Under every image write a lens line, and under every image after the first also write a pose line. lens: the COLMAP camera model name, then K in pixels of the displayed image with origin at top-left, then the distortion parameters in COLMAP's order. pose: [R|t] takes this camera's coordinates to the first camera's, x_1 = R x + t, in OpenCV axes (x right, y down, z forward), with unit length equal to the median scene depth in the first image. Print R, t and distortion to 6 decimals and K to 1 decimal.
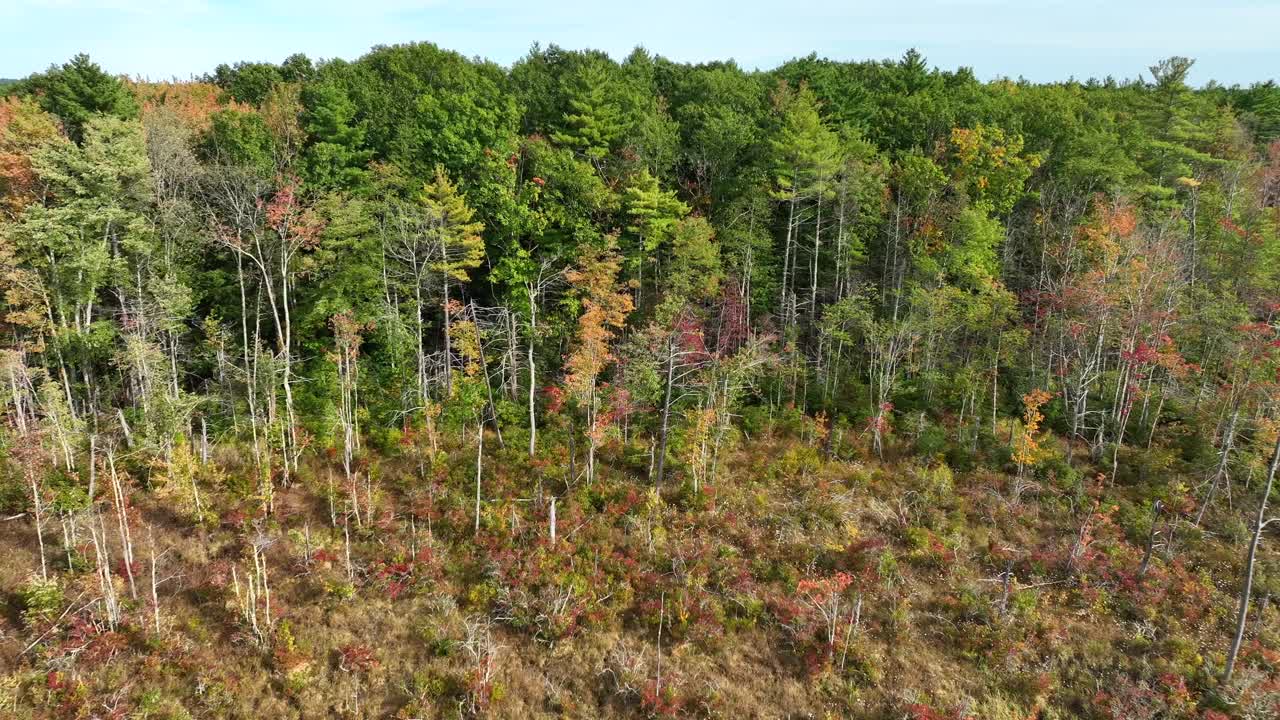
lens RADIAL K [[940.8, 0, 637.8], [0, 940.8, 360.8], [0, 0, 1]] dist [0.006583, 0.000060]
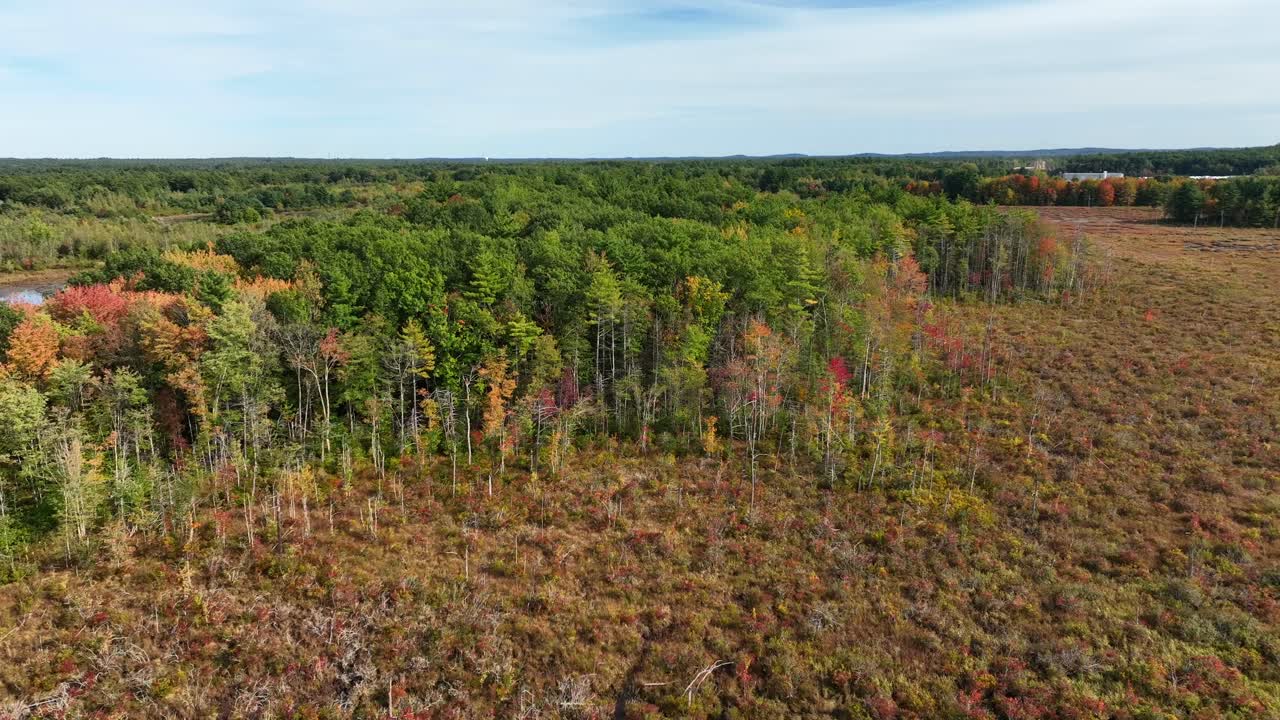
lens RADIAL K [[1033.3, 0, 637.4], [0, 1033.3, 363.5], [0, 0, 1]] dist [0.001766, 0.000229]
pose [[0.988014, -0.051958, 0.145356, -0.062699], [0.060326, 0.996730, -0.053761, 0.023047], [-0.142087, 0.061886, 0.987918, -1.077969]]
